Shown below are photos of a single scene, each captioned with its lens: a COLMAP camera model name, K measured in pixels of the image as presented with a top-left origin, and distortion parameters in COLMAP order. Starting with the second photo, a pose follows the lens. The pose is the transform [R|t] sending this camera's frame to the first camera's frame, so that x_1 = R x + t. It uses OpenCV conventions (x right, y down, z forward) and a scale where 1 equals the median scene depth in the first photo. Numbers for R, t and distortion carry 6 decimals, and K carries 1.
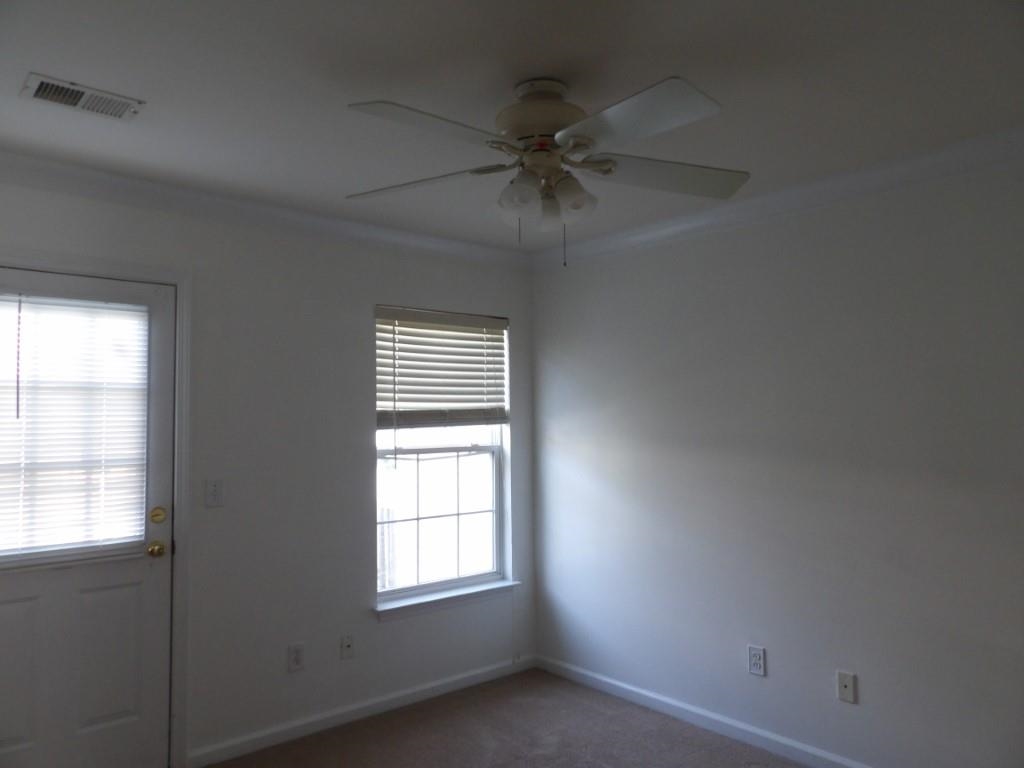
lens RADIAL K [[728.6, 0, 509.2], [0, 728.6, 385.5], [0, 0, 1]] dist [-0.032916, 0.042222]
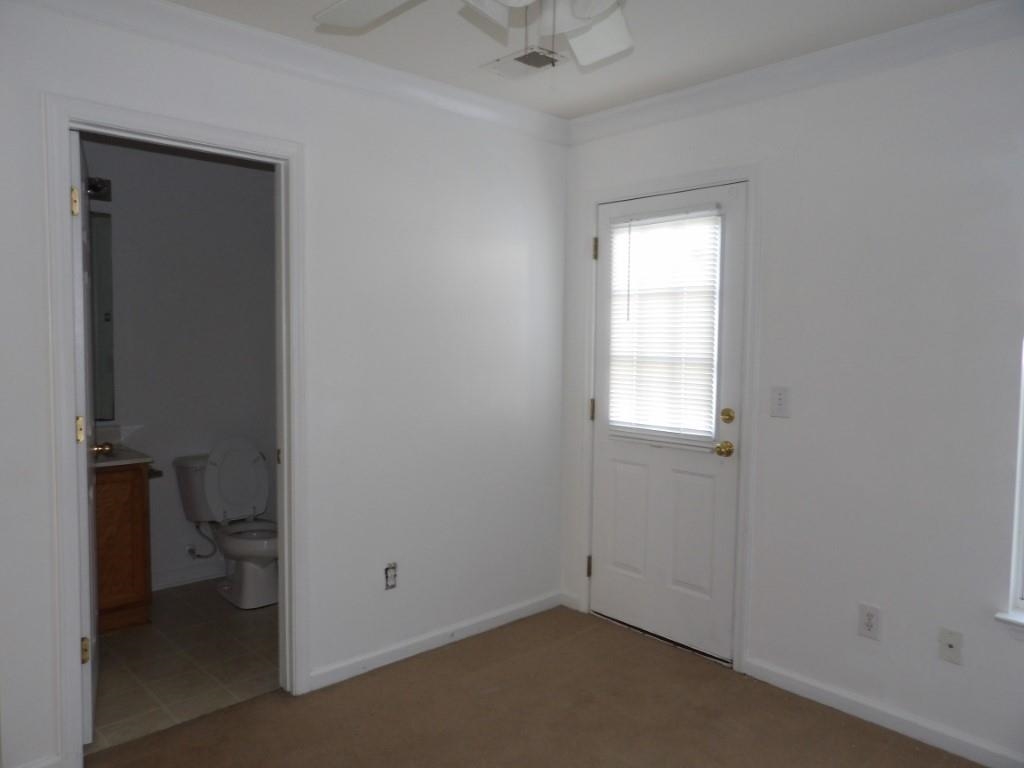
lens RADIAL K [[728.6, 0, 509.2], [0, 728.6, 385.5], [0, 0, 1]] dist [-0.032916, 0.042222]
pose [[0.046610, 0.070885, -0.996395, 0.479525], [0.029498, 0.996946, 0.072304, 0.050737], [0.998478, -0.032762, 0.044377, 0.606386]]
